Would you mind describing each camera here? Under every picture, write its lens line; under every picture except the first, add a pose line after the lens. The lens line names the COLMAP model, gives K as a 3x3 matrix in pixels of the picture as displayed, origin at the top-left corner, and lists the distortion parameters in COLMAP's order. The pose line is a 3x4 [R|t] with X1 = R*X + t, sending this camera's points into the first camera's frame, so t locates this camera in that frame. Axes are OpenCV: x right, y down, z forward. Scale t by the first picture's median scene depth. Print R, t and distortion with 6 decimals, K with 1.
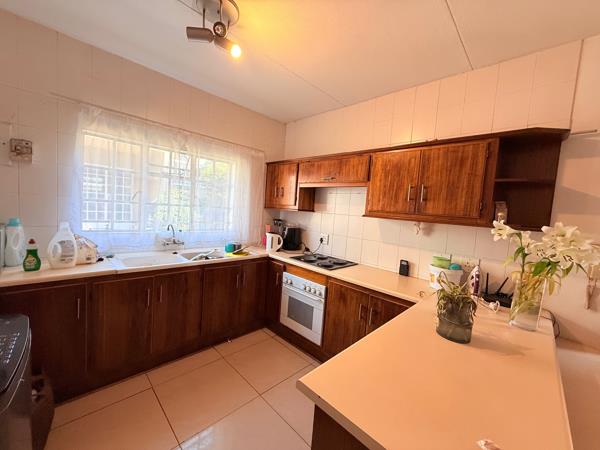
lens RADIAL K [[238.0, 0, 299.1], [0, 238.0, 225.7], [0, 0, 1]] dist [0.000218, -0.000129]
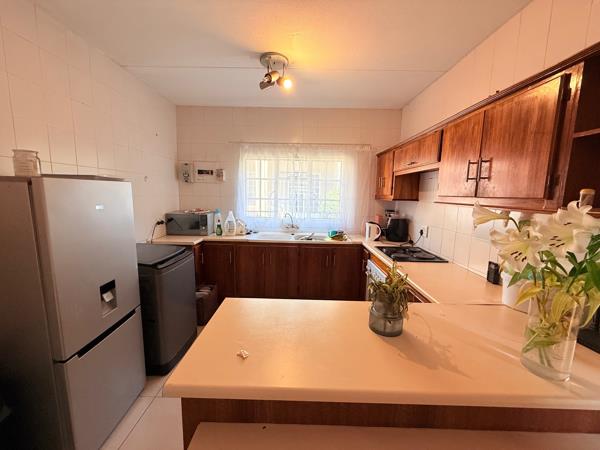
lens RADIAL K [[238.0, 0, 298.3], [0, 238.0, 224.5], [0, 0, 1]] dist [0.000218, -0.000129]
pose [[0.701228, 0.034387, -0.712108, 0.491172], [-0.019623, 0.999389, 0.028936, 0.018002], [0.712667, -0.006317, 0.701474, 0.054196]]
